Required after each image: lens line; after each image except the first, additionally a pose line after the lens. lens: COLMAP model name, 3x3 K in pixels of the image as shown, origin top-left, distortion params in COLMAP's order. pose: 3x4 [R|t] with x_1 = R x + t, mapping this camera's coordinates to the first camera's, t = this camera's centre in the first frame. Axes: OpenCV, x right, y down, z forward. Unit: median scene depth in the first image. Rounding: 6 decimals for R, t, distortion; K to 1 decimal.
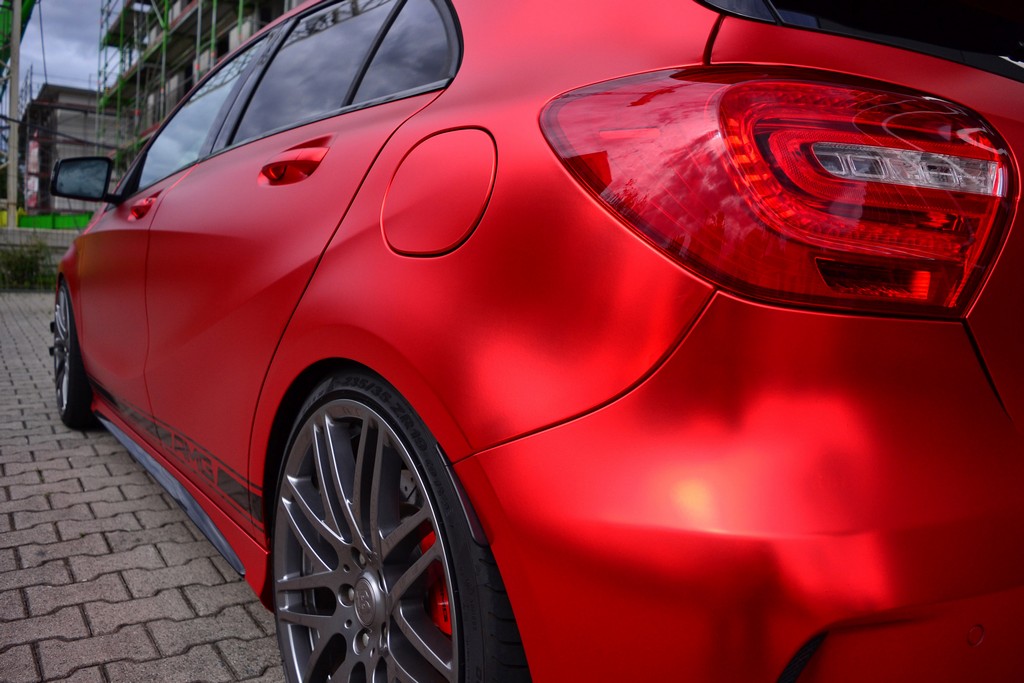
lens RADIAL K [[838.6, 0, 512.0], [0, 838.6, 341.5], [0, 0, 1]] dist [-0.057272, 0.001267]
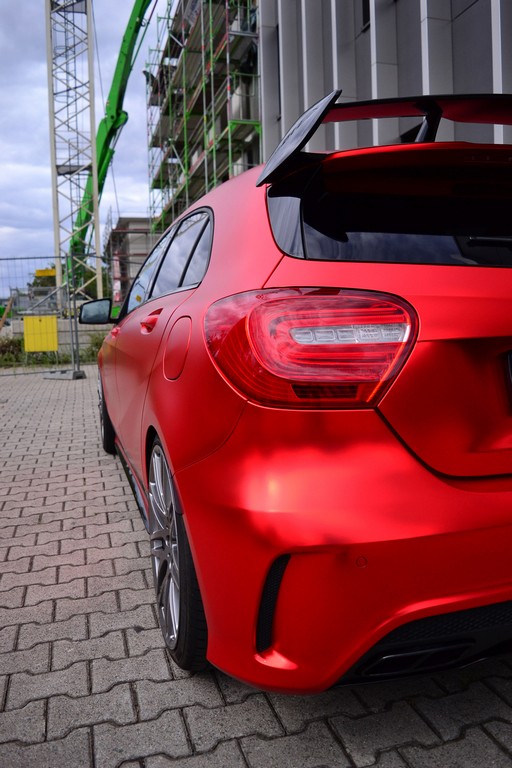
lens RADIAL K [[628.9, 0, 256.0], [0, 628.9, 384.0], [0, 0, 1]] dist [-0.057272, 0.001267]
pose [[0.947456, -0.049353, -0.316055, 0.181287], [0.052649, 0.998611, 0.001891, -0.024739], [0.315523, -0.018431, 0.948739, -0.134473]]
